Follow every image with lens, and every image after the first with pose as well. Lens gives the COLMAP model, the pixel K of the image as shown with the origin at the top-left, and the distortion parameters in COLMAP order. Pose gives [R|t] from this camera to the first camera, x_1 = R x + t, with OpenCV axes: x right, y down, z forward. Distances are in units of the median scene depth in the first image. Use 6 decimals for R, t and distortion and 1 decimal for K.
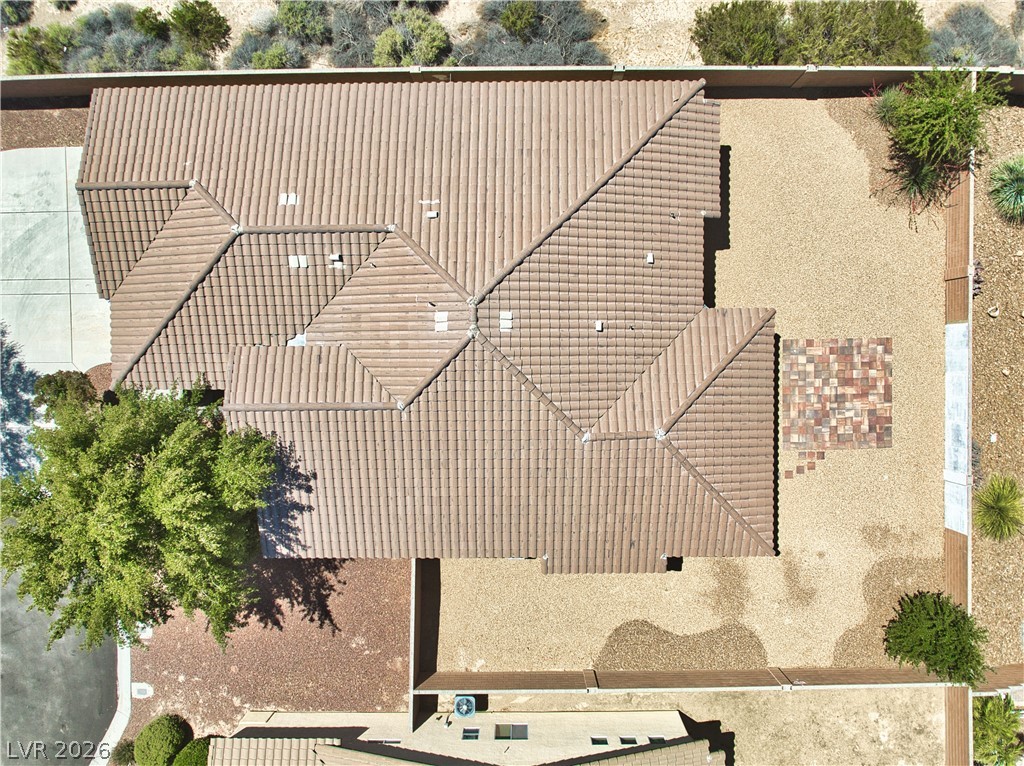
lens RADIAL K [[754.6, 0, 518.8], [0, 754.6, 385.2], [0, 0, 1]] dist [-0.025567, -0.029231]
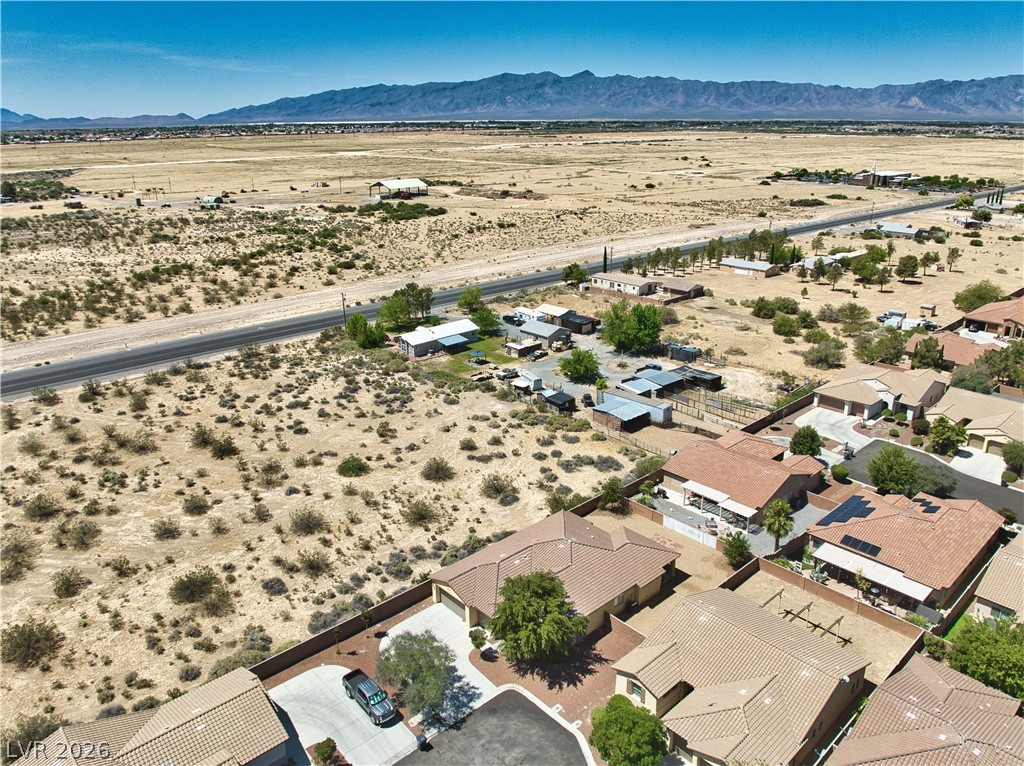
lens RADIAL K [[750.0, 0, 520.9], [0, 750.0, 384.8], [0, 0, 1]] dist [-0.017676, -0.045276]
pose [[0.730189, -0.226097, 0.644752, -1.847589], [0.683165, 0.227122, -0.694047, 1.620348], [0.010485, 0.947257, 0.320303, -0.651957]]
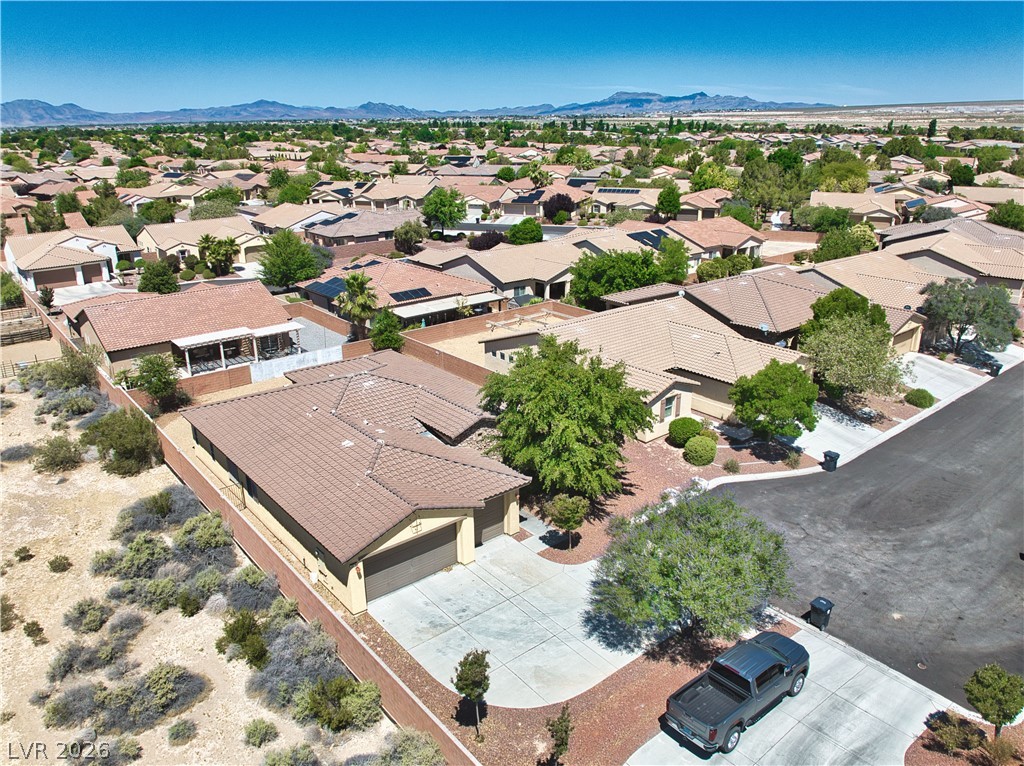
lens RADIAL K [[752.8, 0, 514.9], [0, 752.8, 382.1], [0, 0, 1]] dist [-0.040200, 0.000619]
pose [[-0.640694, -0.244061, 0.727974, -1.323422], [0.767347, -0.235977, 0.596233, -0.714777], [0.026268, 0.940611, 0.338468, 0.318481]]
